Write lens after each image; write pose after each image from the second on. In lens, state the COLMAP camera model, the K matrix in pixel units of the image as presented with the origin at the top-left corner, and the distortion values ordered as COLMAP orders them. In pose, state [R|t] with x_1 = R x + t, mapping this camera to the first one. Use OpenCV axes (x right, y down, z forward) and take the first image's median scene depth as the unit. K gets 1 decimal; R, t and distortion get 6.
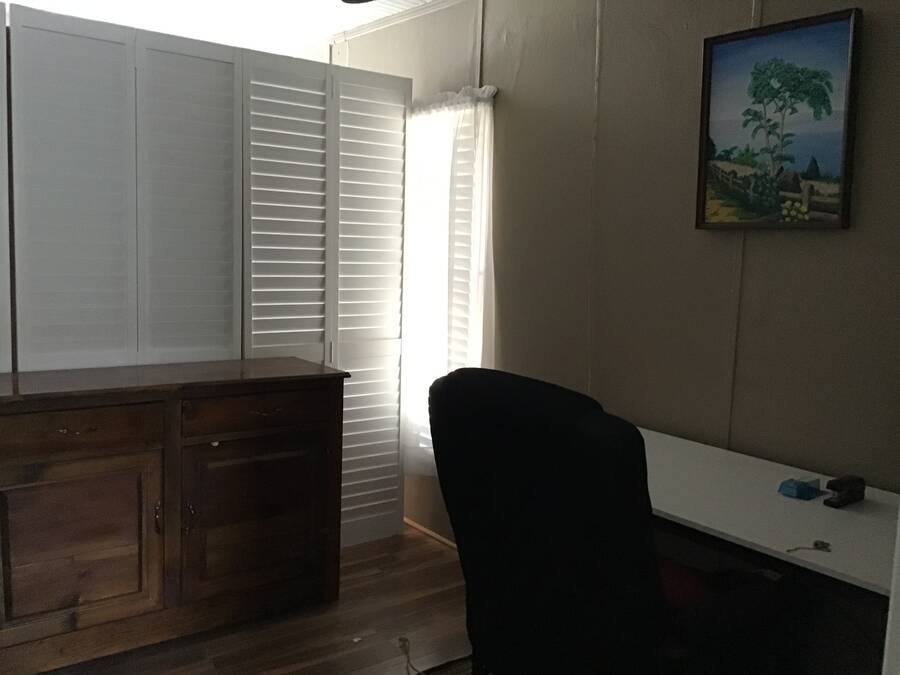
lens RADIAL K [[806.9, 0, 449.7], [0, 806.9, 343.2], [0, 0, 1]] dist [0.062062, -0.118976]
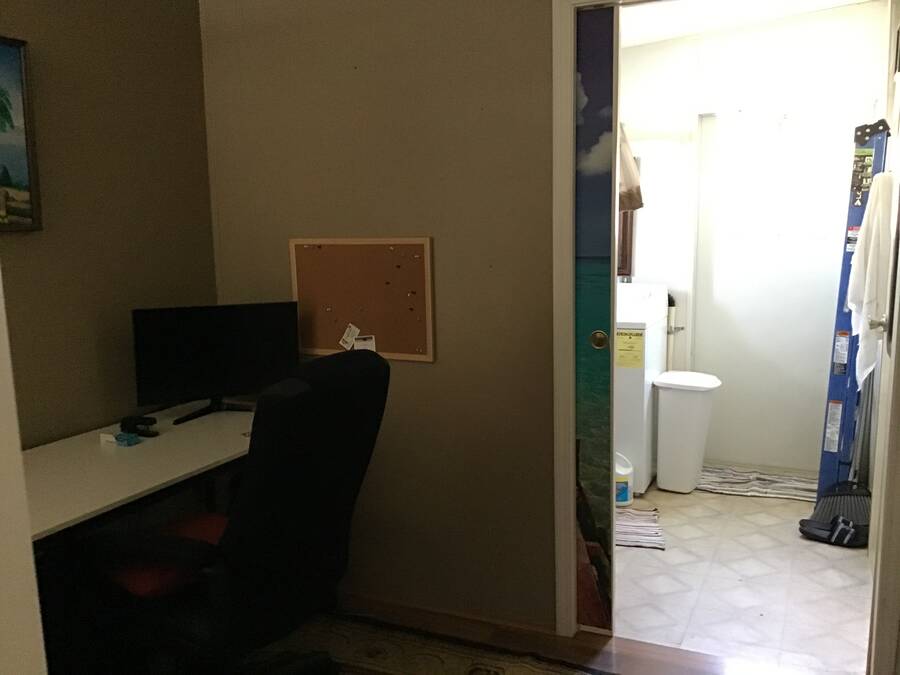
lens RADIAL K [[806.9, 0, 449.3], [0, 806.9, 330.8], [0, 0, 1]] dist [0.062062, -0.118976]
pose [[-0.446746, -0.138763, 0.883834, -0.810910], [0.129014, 0.967581, 0.217124, -0.176794], [-0.885310, 0.211026, -0.414360, 0.981739]]
